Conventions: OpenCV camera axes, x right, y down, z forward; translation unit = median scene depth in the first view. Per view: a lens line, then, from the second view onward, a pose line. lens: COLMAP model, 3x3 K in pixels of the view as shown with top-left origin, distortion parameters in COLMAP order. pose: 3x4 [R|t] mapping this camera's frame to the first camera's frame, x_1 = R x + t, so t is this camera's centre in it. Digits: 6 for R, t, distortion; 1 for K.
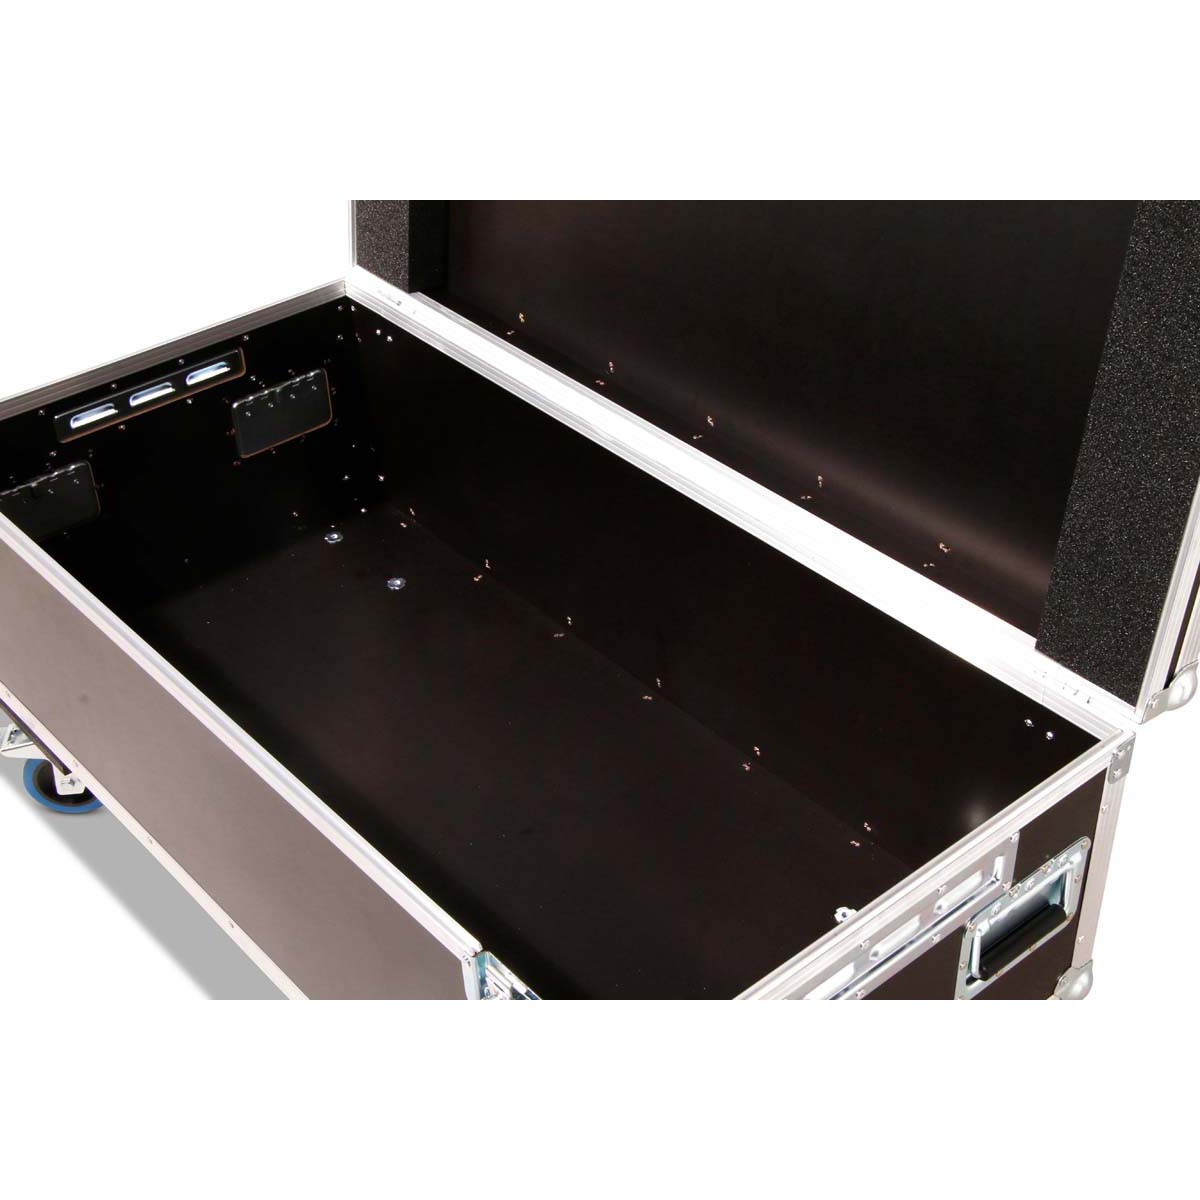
lens RADIAL K [[1842.4, 0, 600.0], [0, 1842.4, 600.0], [0, 0, 1]] dist [0.051528, 0.105244]
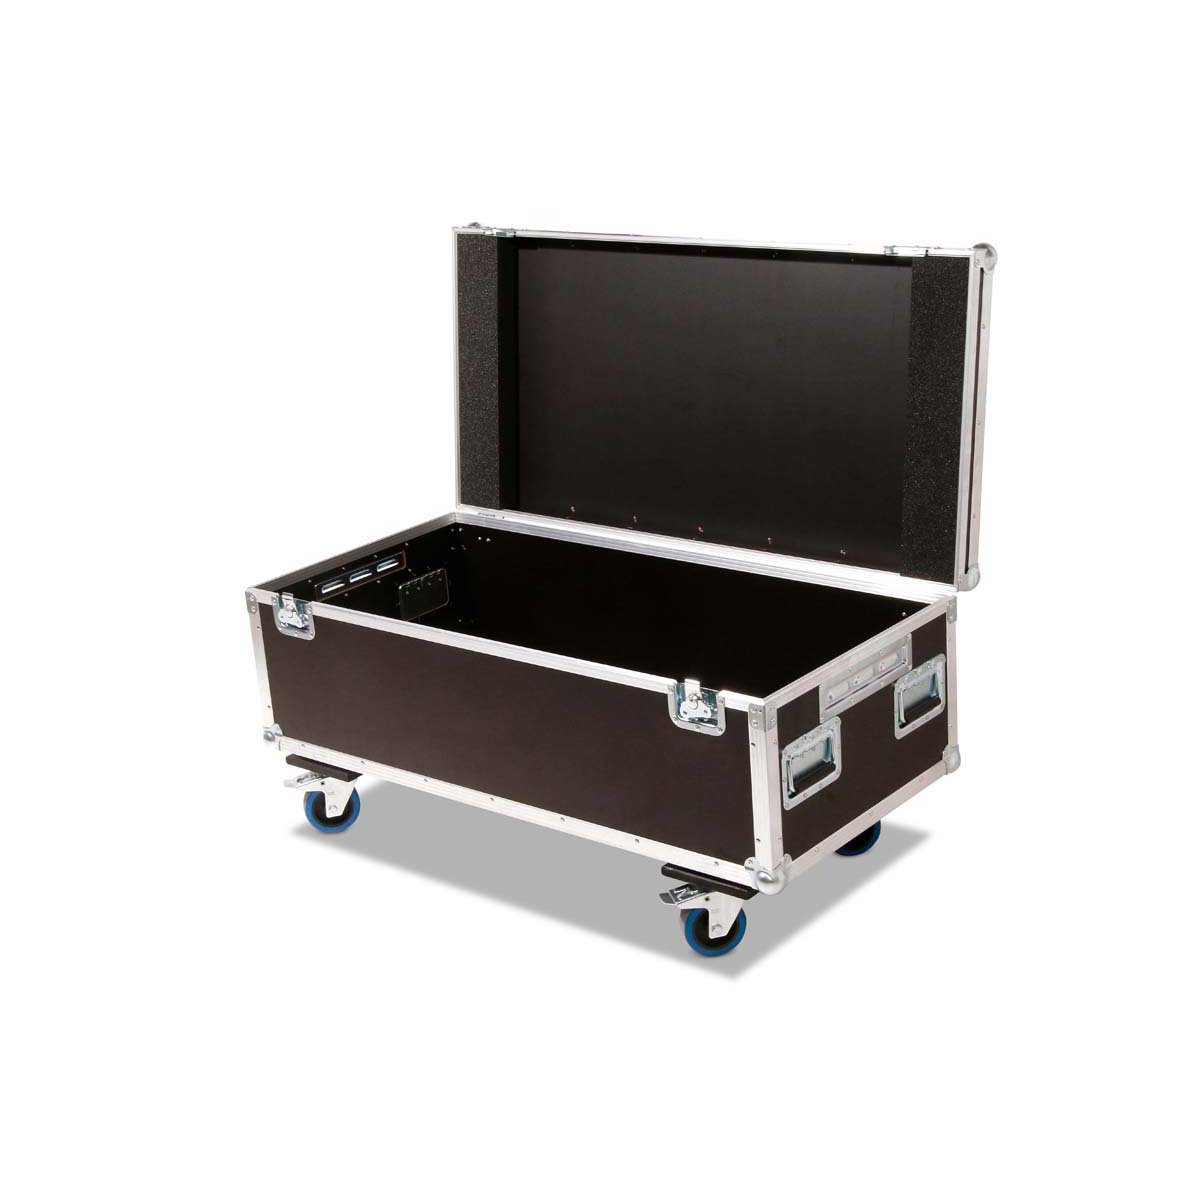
lens RADIAL K [[1842.4, 0, 600.0], [0, 1842.4, 600.0], [0, 0, 1]] dist [0.051528, 0.105244]
pose [[0.983497, -0.107271, 0.145692, -0.275226], [0.145903, 0.946425, -0.288084, 0.428169], [-0.106983, 0.304587, 0.946457, -0.613903]]
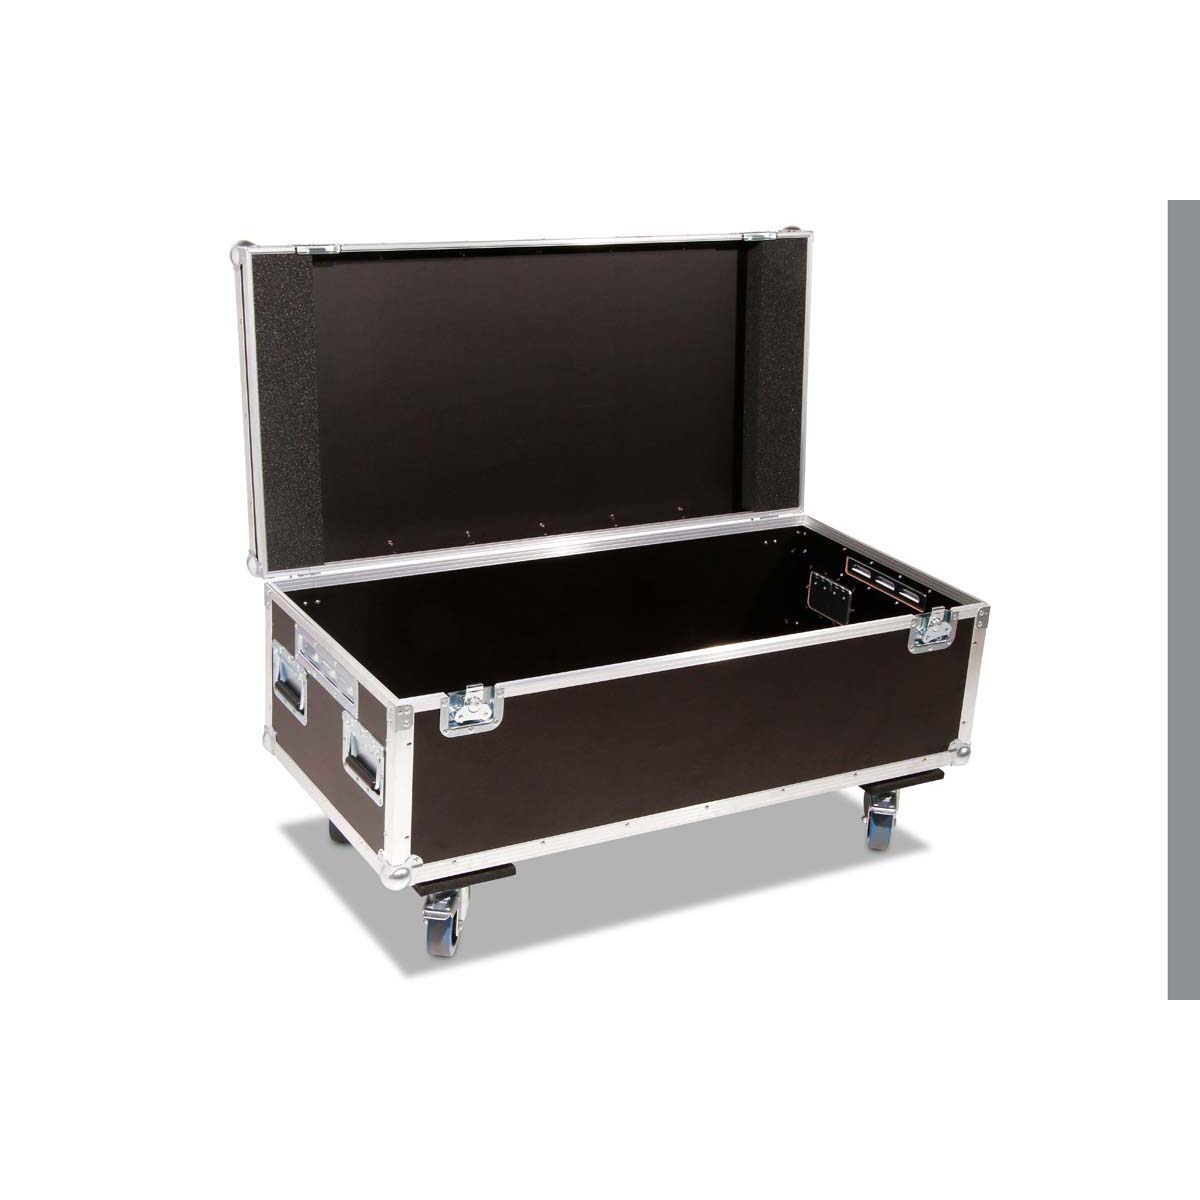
lens RADIAL K [[1842.4, 0, 600.0], [0, 1842.4, 600.0], [0, 0, 1]] dist [0.051528, 0.105244]
pose [[0.200149, -0.315625, 0.927535, -1.453174], [0.522285, 0.835338, 0.171551, -0.269498], [-0.828951, 0.450102, 0.332038, 0.313104]]
